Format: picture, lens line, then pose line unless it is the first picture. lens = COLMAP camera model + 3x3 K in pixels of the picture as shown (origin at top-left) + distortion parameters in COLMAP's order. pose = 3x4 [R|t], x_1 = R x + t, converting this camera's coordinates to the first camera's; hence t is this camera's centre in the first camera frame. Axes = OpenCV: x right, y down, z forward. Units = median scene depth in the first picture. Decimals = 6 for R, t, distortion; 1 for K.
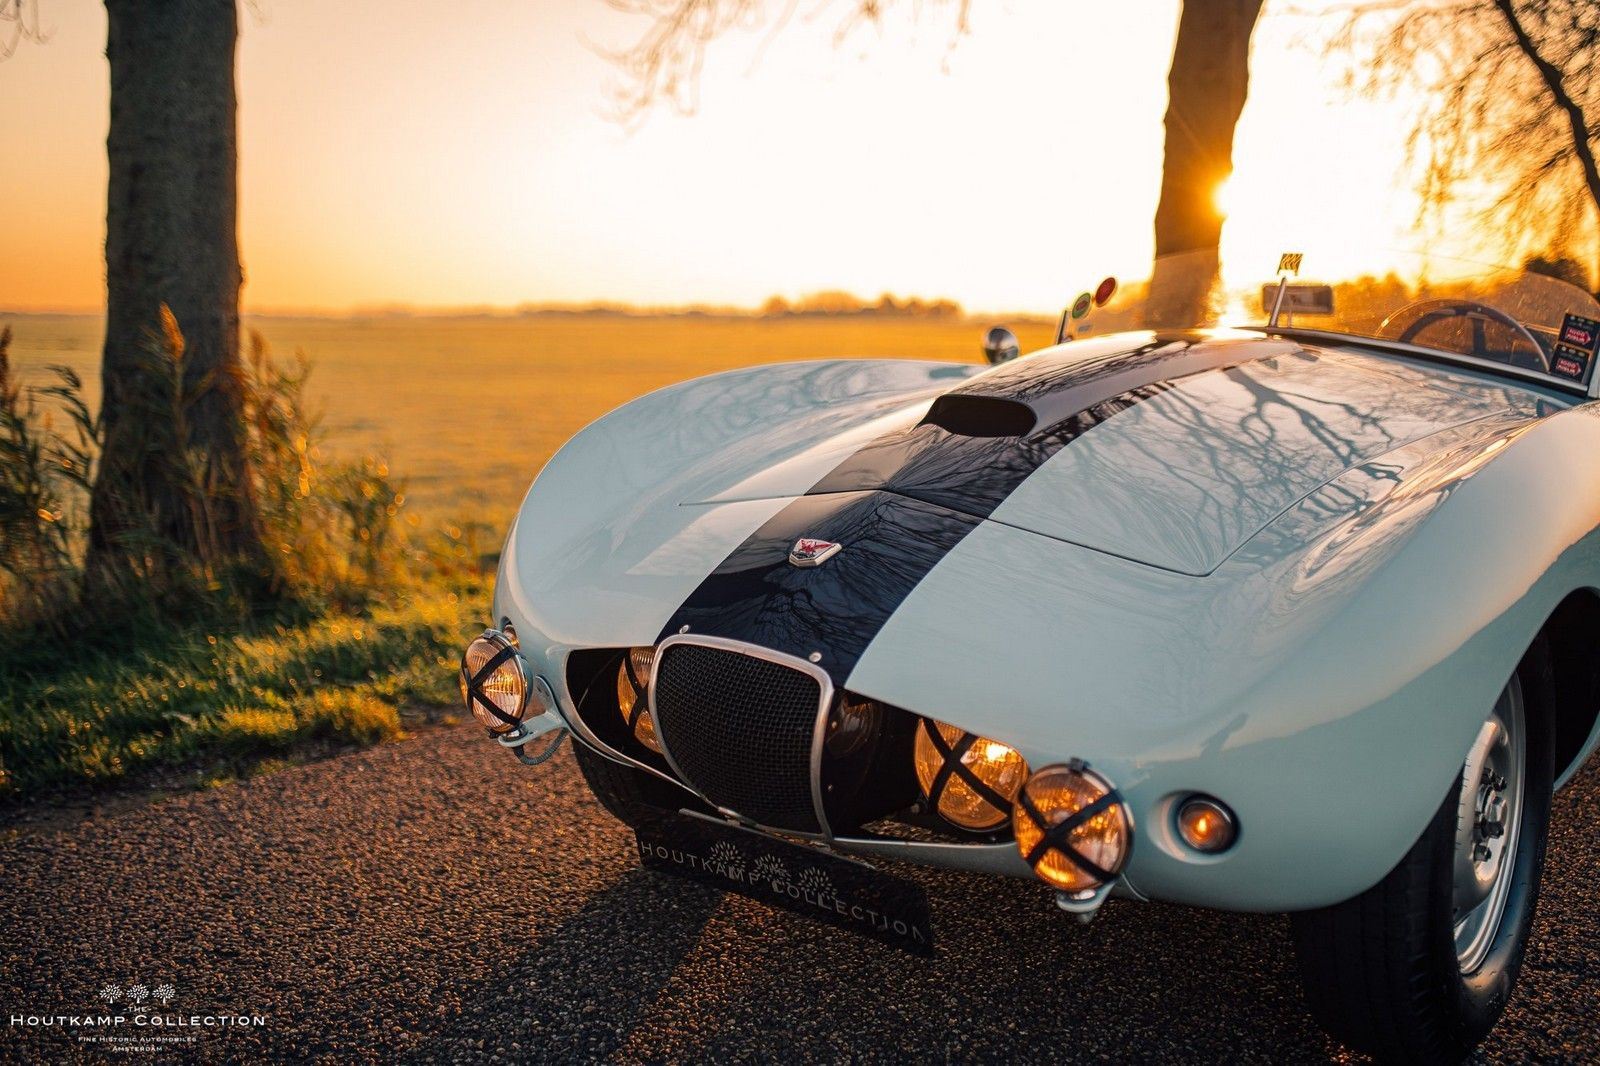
lens RADIAL K [[1516.4, 0, 800.0], [0, 1516.4, 533.0], [0, 0, 1]] dist [-0.059794, 0.085673]
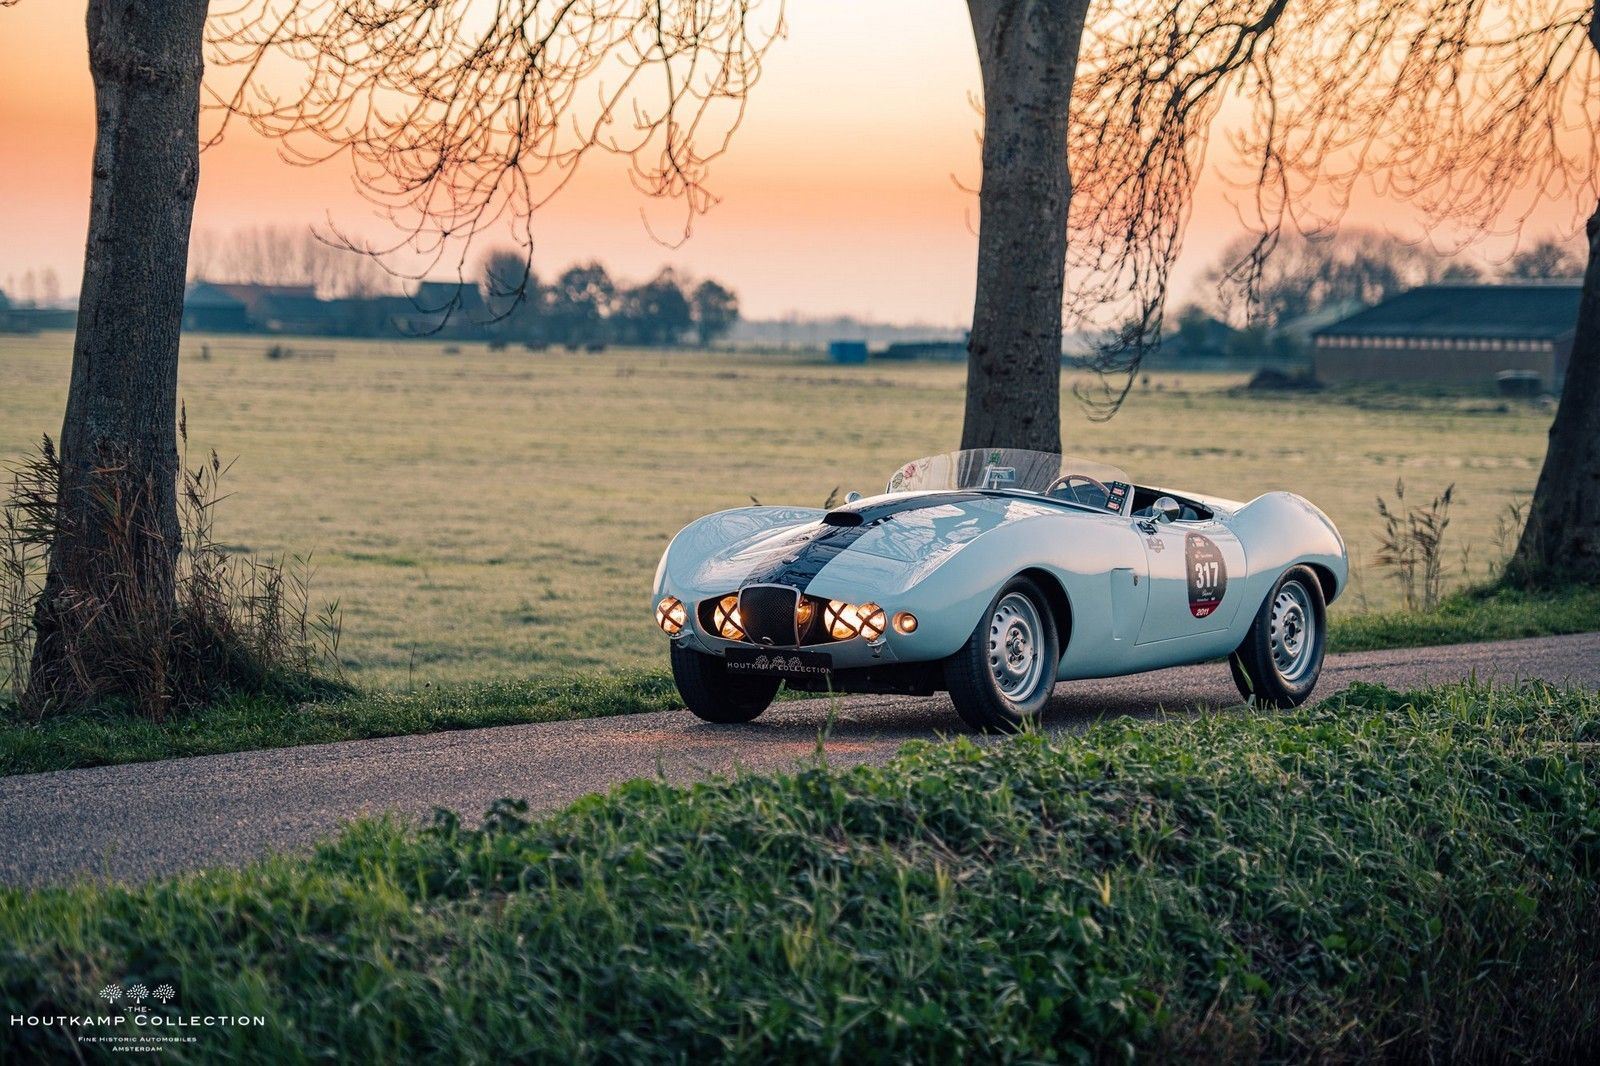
lens RADIAL K [[1516.4, 0, 800.0], [0, 1516.4, 533.0], [0, 0, 1]] dist [-0.059794, 0.085673]
pose [[0.996130, -0.010181, 0.087295, -0.255183], [0.020336, 0.993012, -0.116246, 0.339770], [-0.085502, 0.117571, 0.989377, -2.191375]]
